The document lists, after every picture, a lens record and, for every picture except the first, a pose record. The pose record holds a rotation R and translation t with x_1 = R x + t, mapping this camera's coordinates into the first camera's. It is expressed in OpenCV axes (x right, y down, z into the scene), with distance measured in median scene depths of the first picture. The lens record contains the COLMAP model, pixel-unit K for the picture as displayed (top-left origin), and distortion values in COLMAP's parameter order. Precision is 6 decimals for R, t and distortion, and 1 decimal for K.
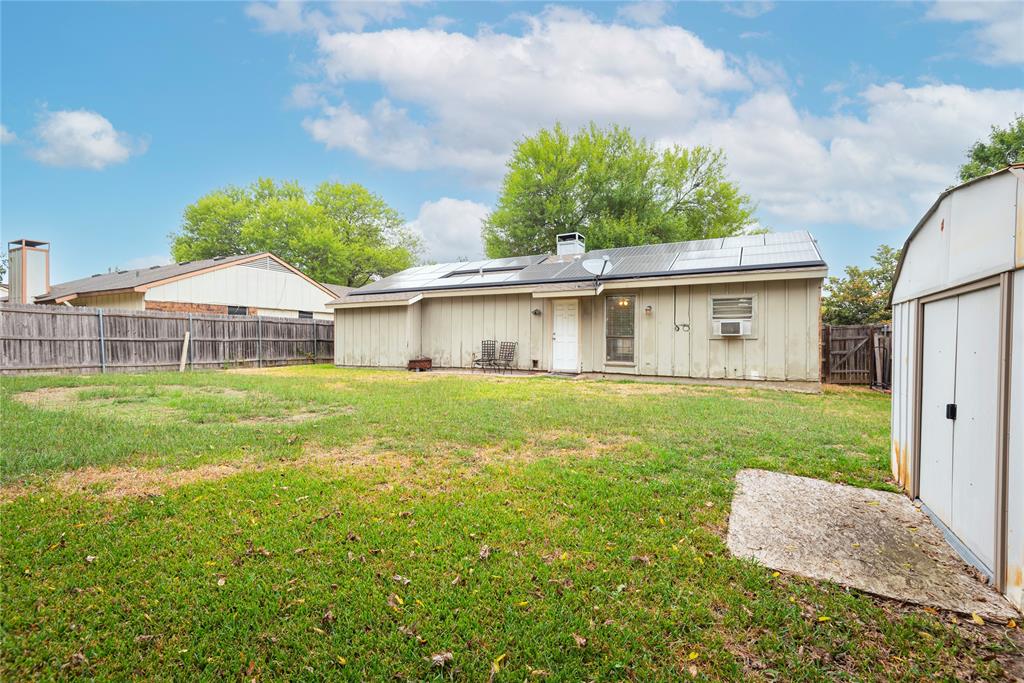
lens RADIAL K [[458.6, 0, 512.0], [0, 458.6, 341.5], [0, 0, 1]] dist [0.029800, -0.018517]
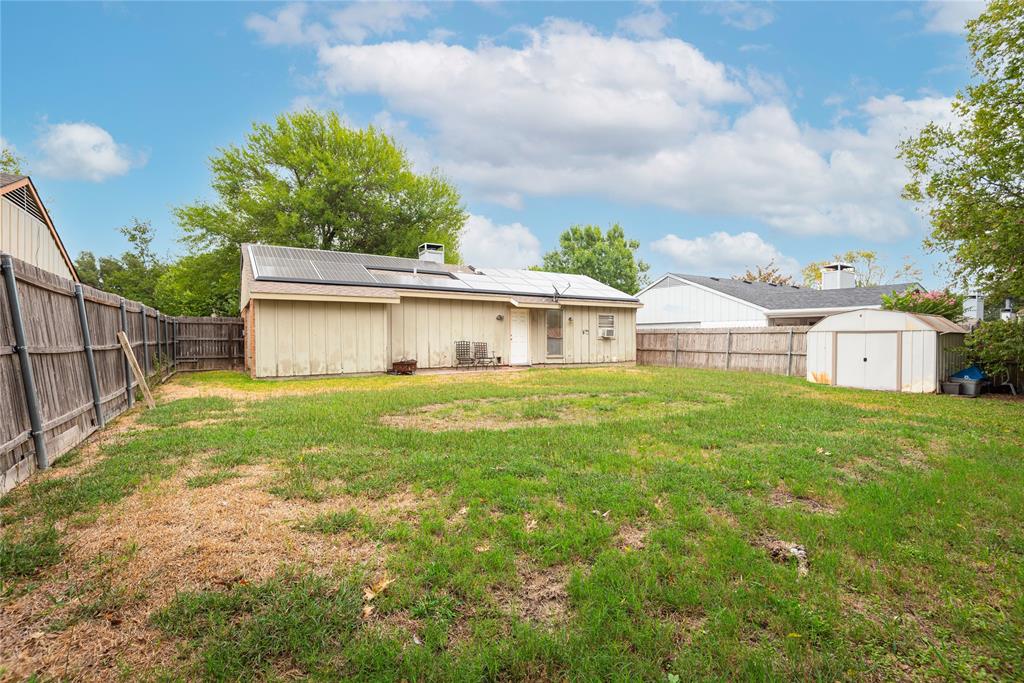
lens RADIAL K [[458.6, 0, 512.0], [0, 458.6, 341.5], [0, 0, 1]] dist [0.029800, -0.018517]
pose [[0.492152, -0.006921, 0.870482, -0.989036], [0.010338, 0.999944, 0.002106, -0.002972], [-0.870448, 0.007963, 0.492196, 0.375967]]
